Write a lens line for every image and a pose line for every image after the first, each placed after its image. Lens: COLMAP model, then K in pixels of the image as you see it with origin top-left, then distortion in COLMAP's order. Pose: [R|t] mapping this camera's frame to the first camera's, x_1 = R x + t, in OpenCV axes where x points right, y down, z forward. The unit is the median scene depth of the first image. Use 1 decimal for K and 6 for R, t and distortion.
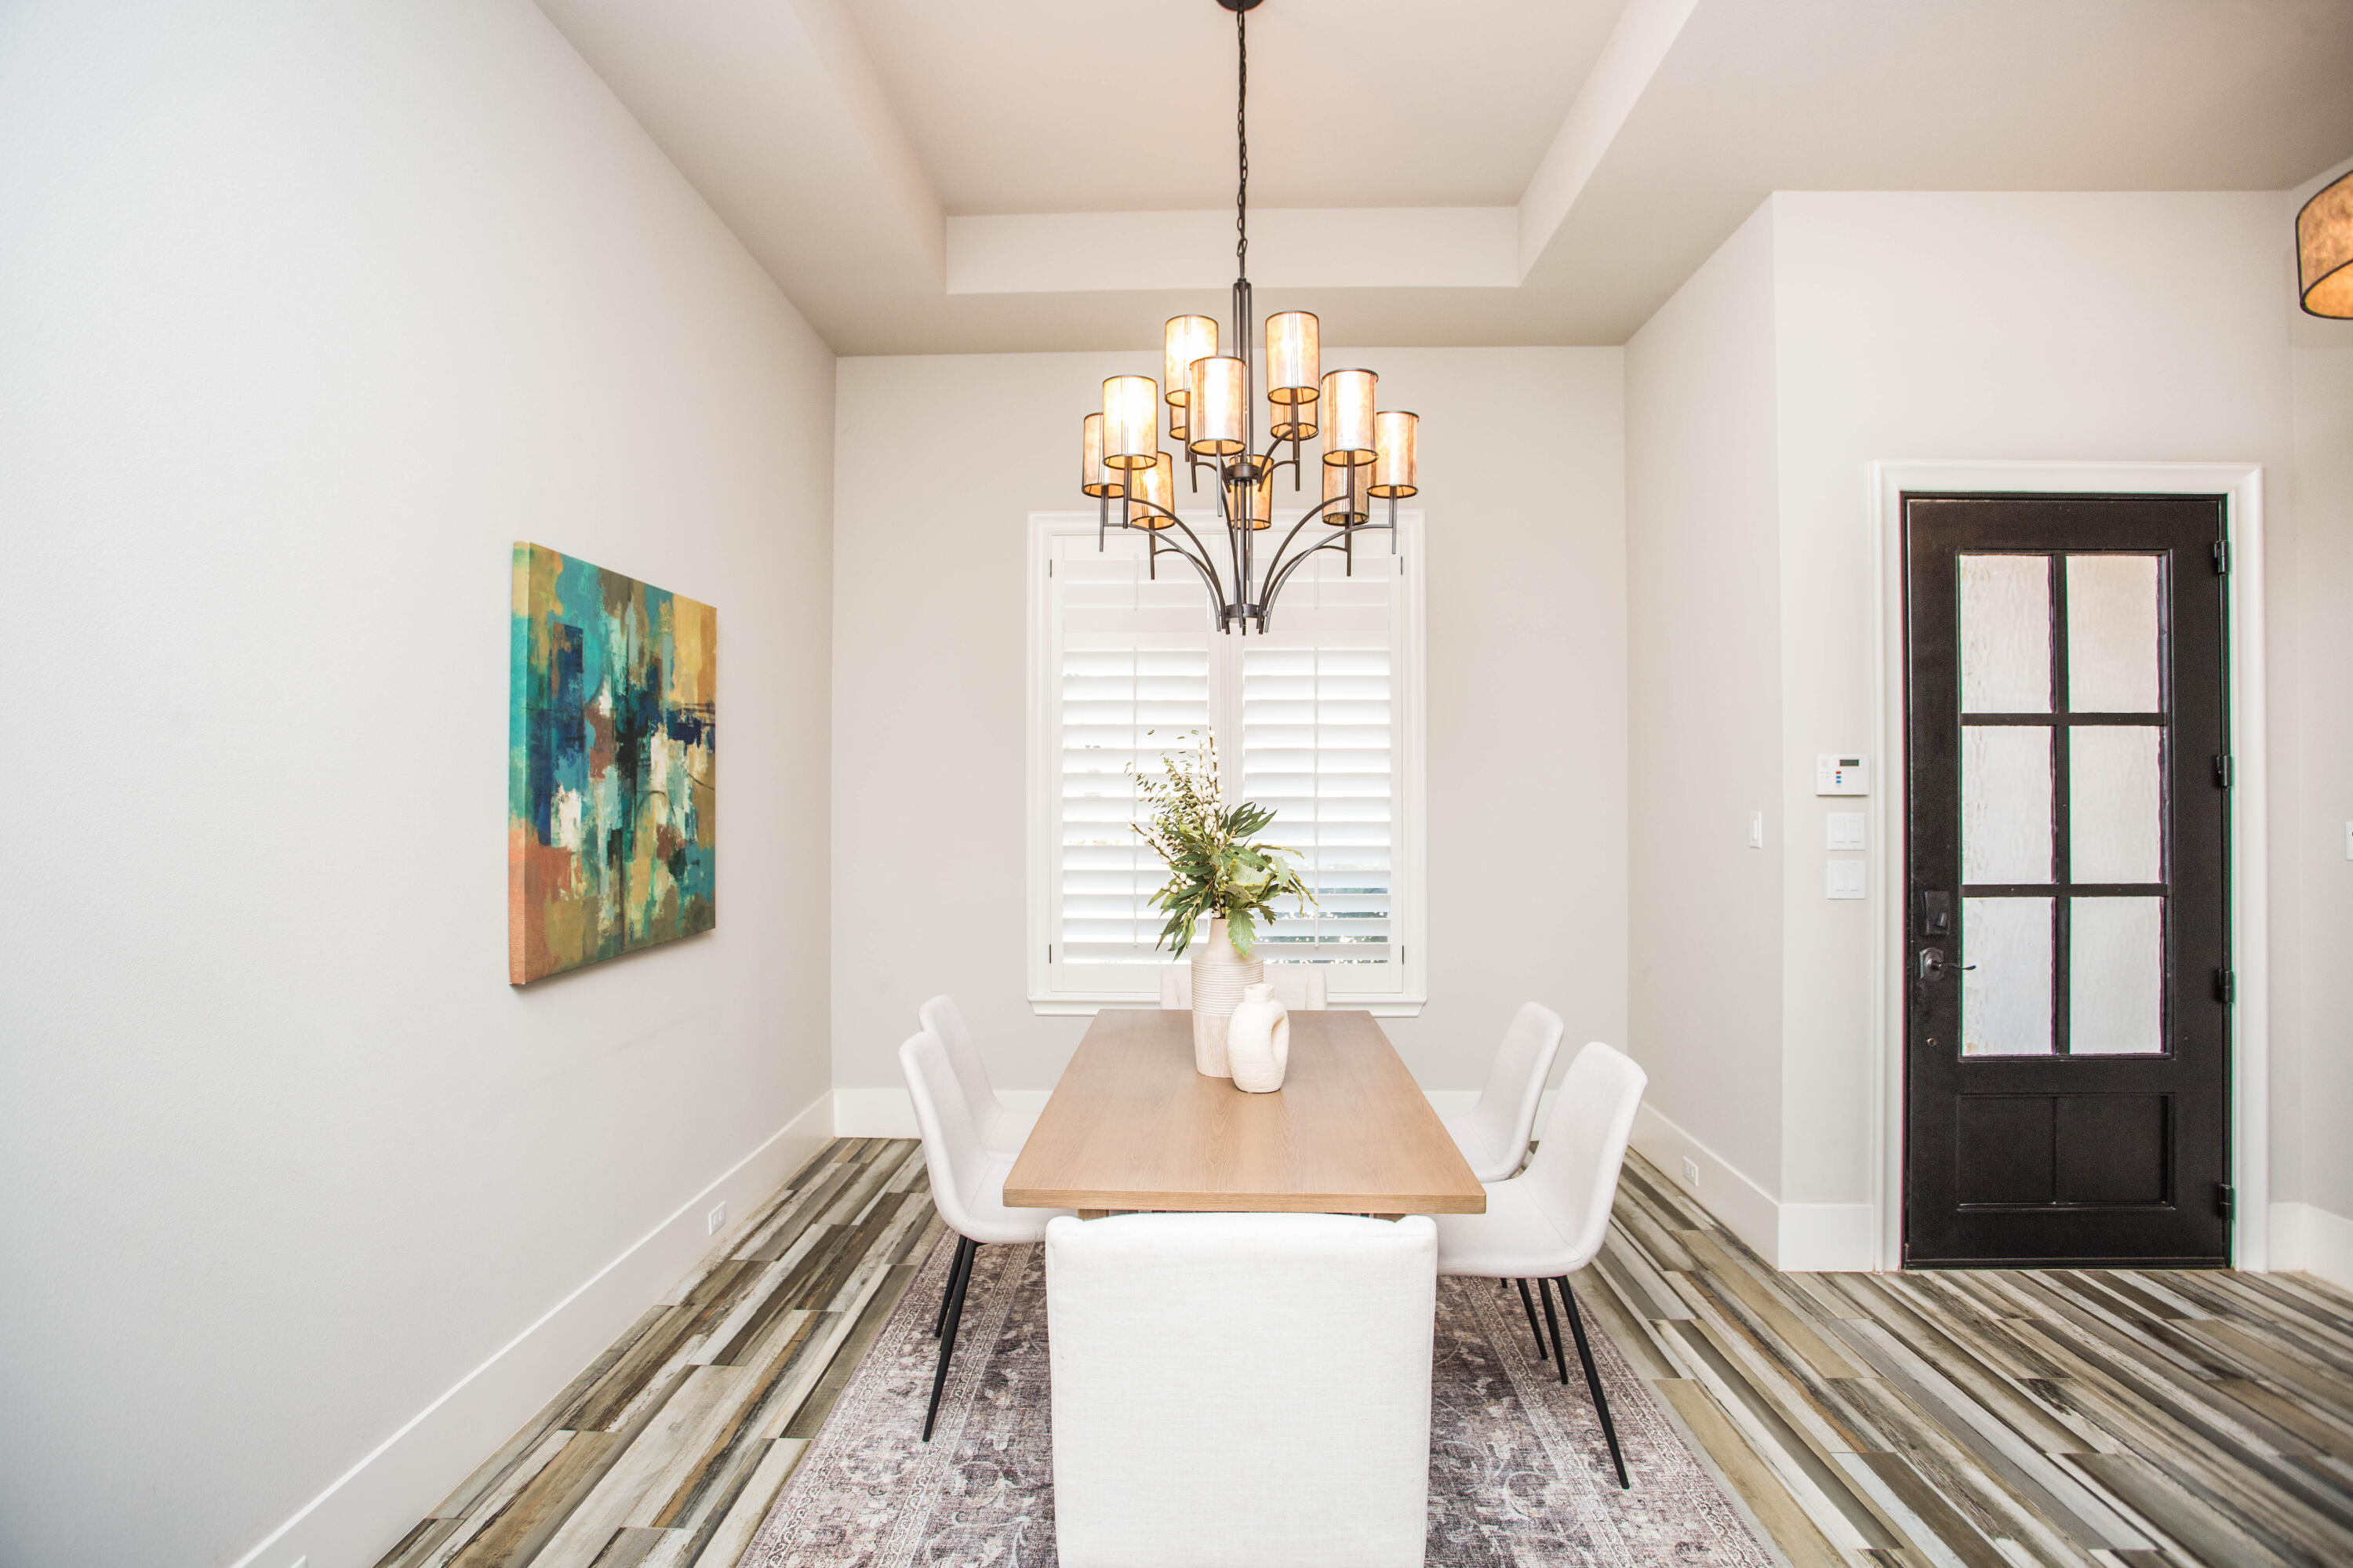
lens RADIAL K [[1154.2, 0, 1183.2], [0, 1154.2, 777.2], [0, 0, 1]] dist [-0.058328, 0.023646]
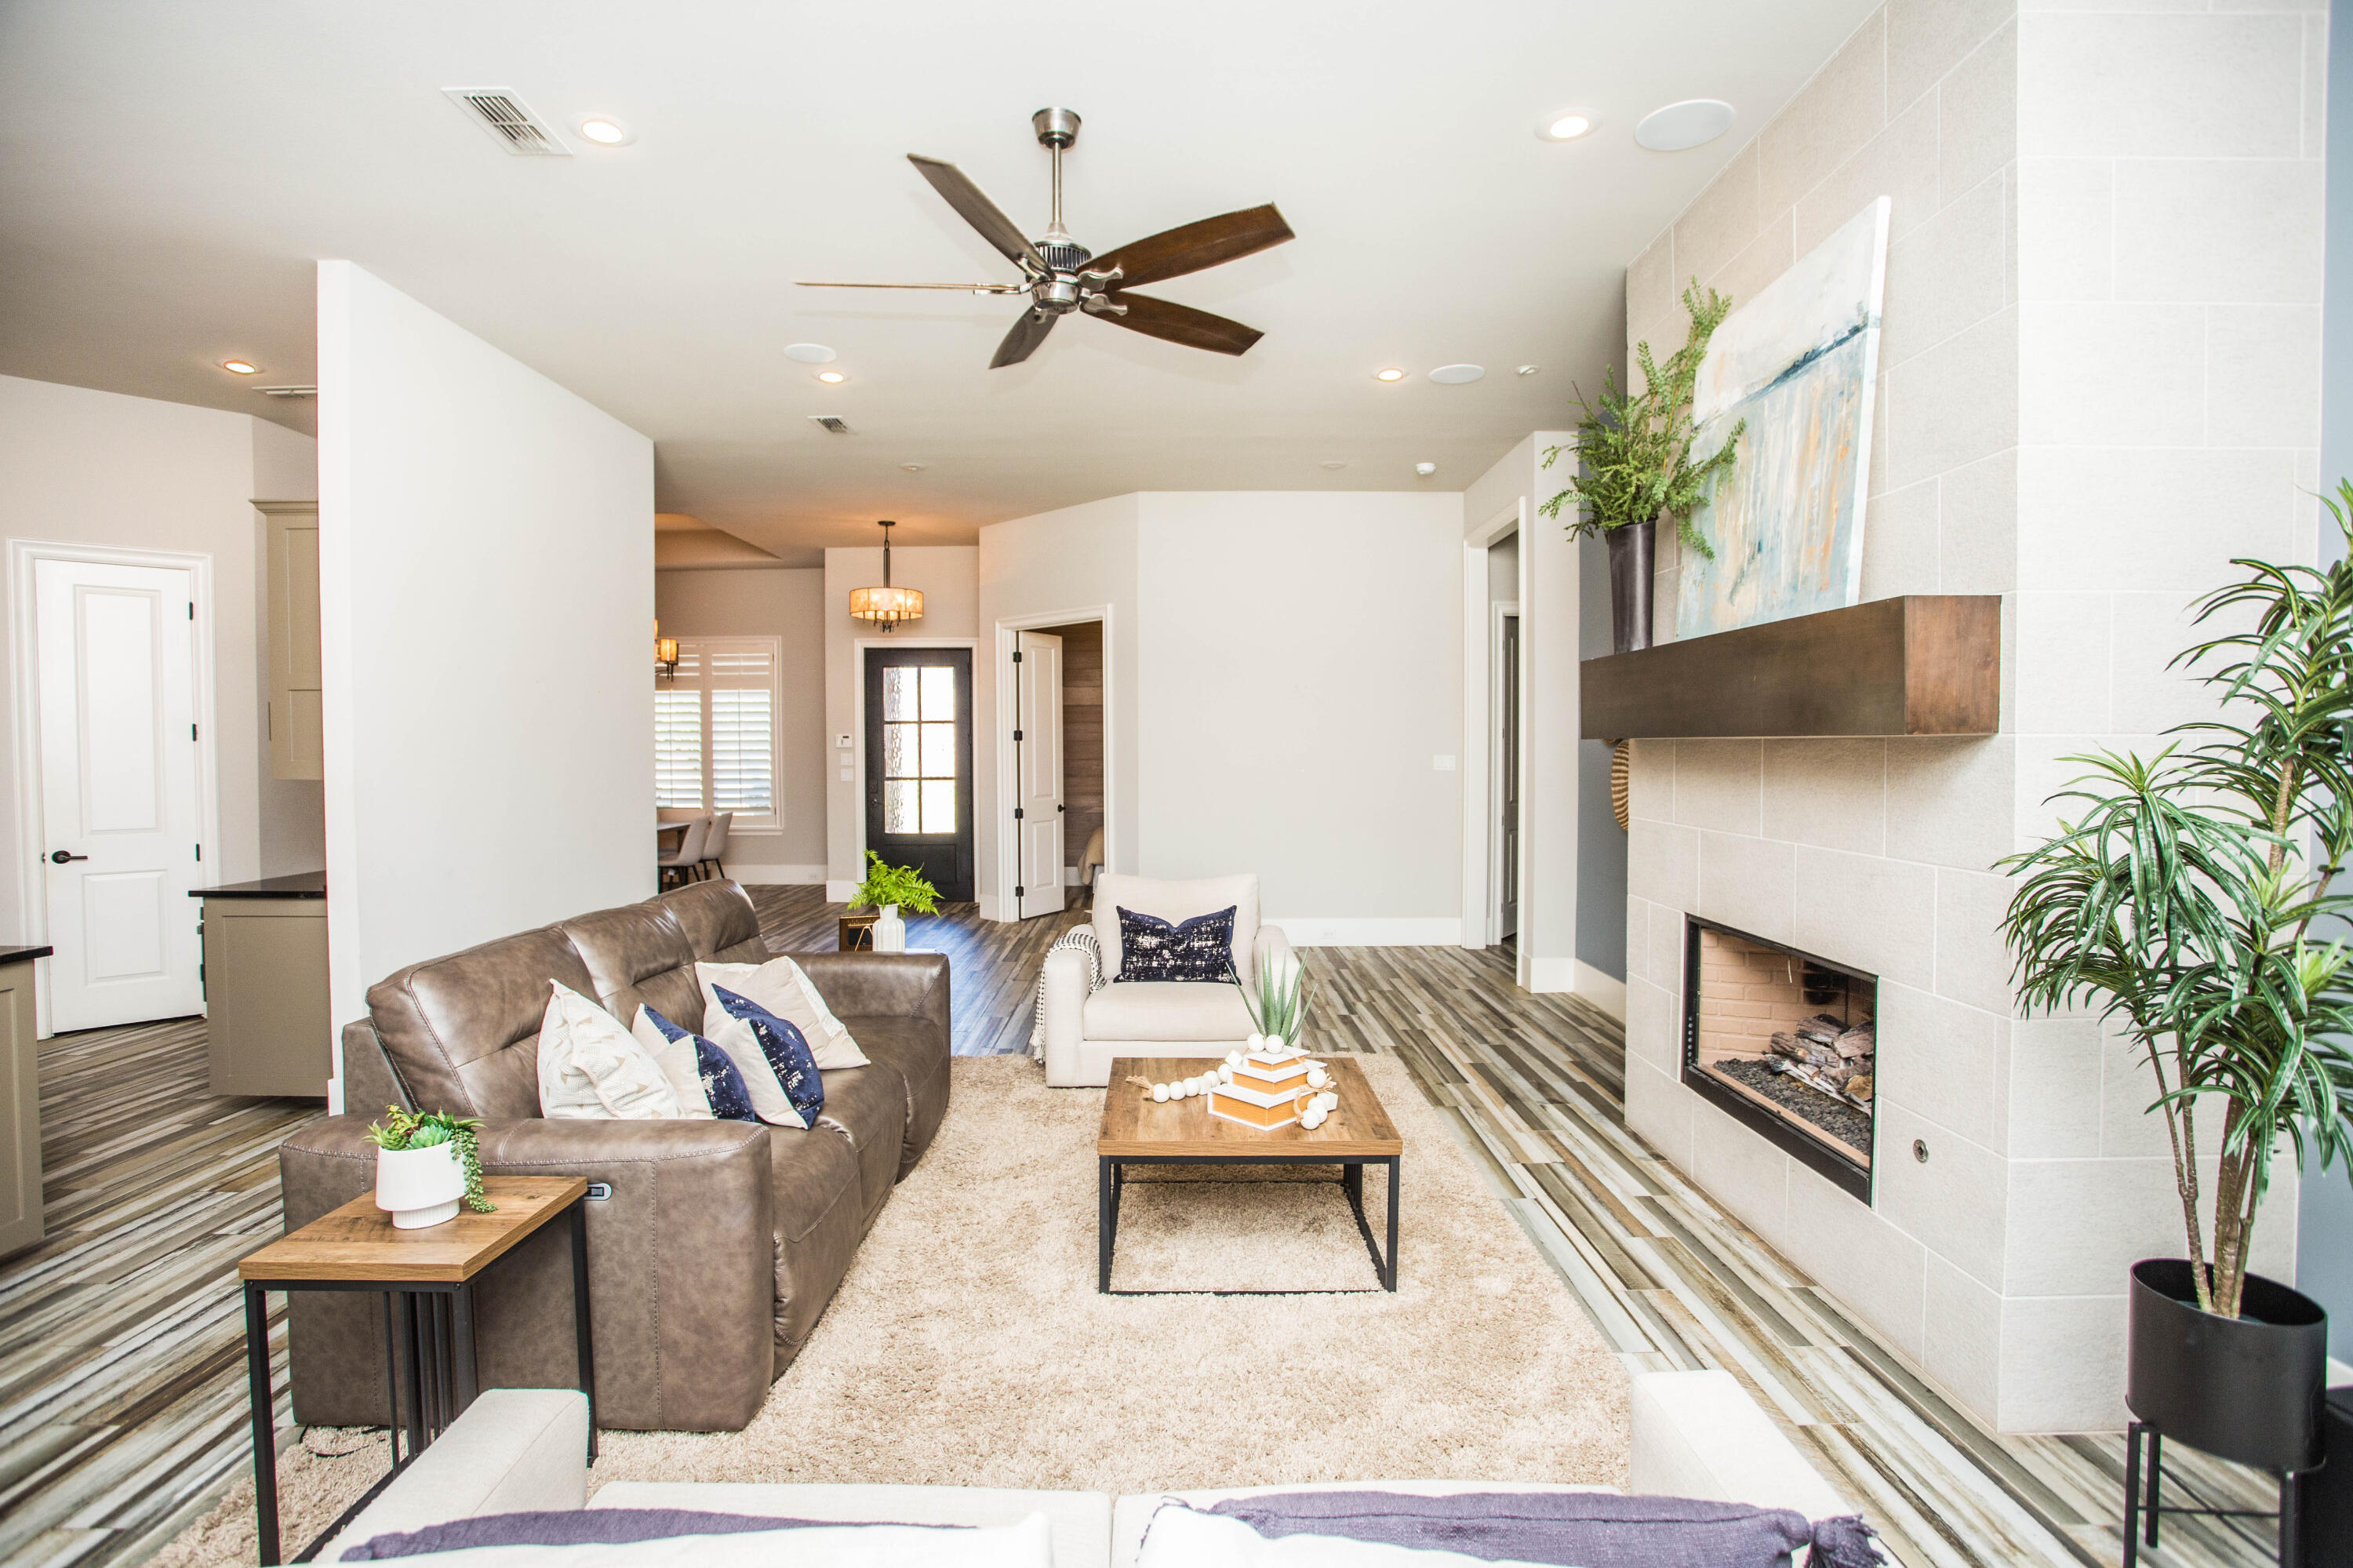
lens RADIAL K [[1148.8, 0, 1165.1], [0, 1148.8, 779.6], [0, 0, 1]] dist [-0.075313, 0.032830]
pose [[0.999943, -0.006263, 0.008647, 1.510385], [0.005886, 0.999060, 0.042958, -0.026371], [-0.008908, -0.042904, 0.999039, -2.214413]]
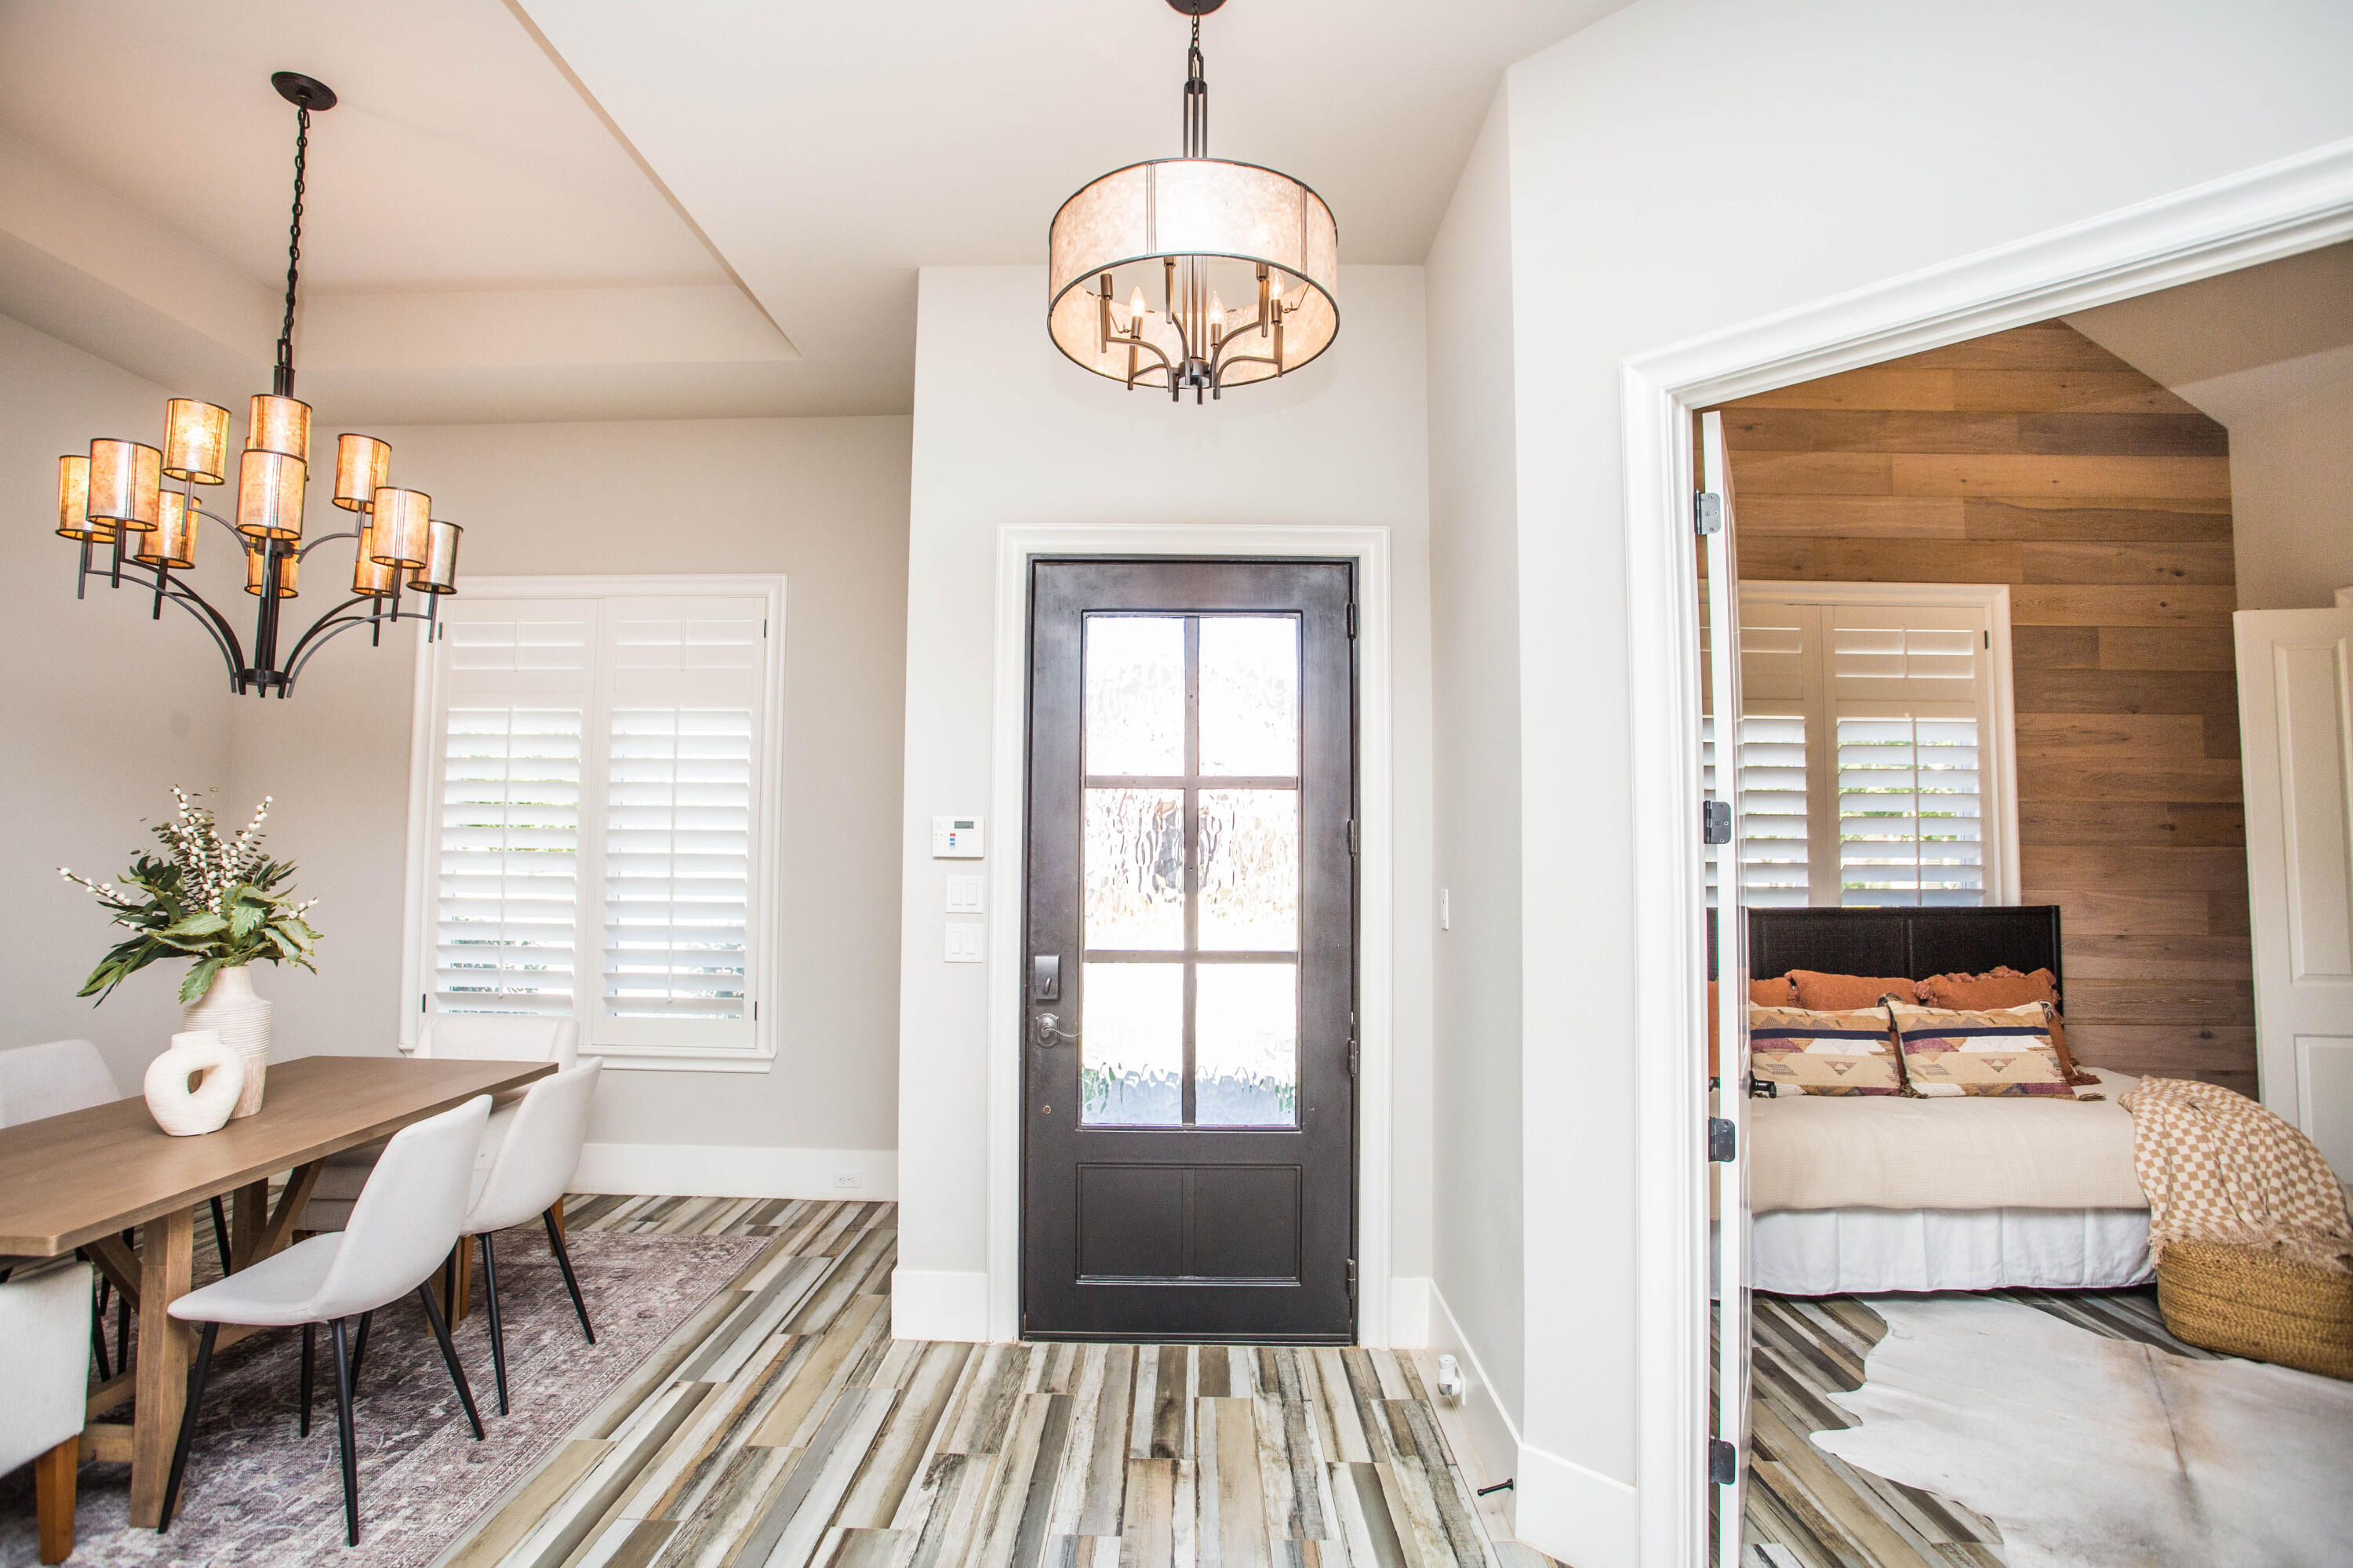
lens RADIAL K [[1154.2, 0, 1183.2], [0, 1154.2, 777.2], [0, 0, 1]] dist [-0.058328, 0.023646]
pose [[0.999941, 0.009281, 0.005561, 0.824718], [-0.008996, 0.998745, -0.049263, -0.006660], [-0.006011, 0.049210, 0.998770, -0.020438]]
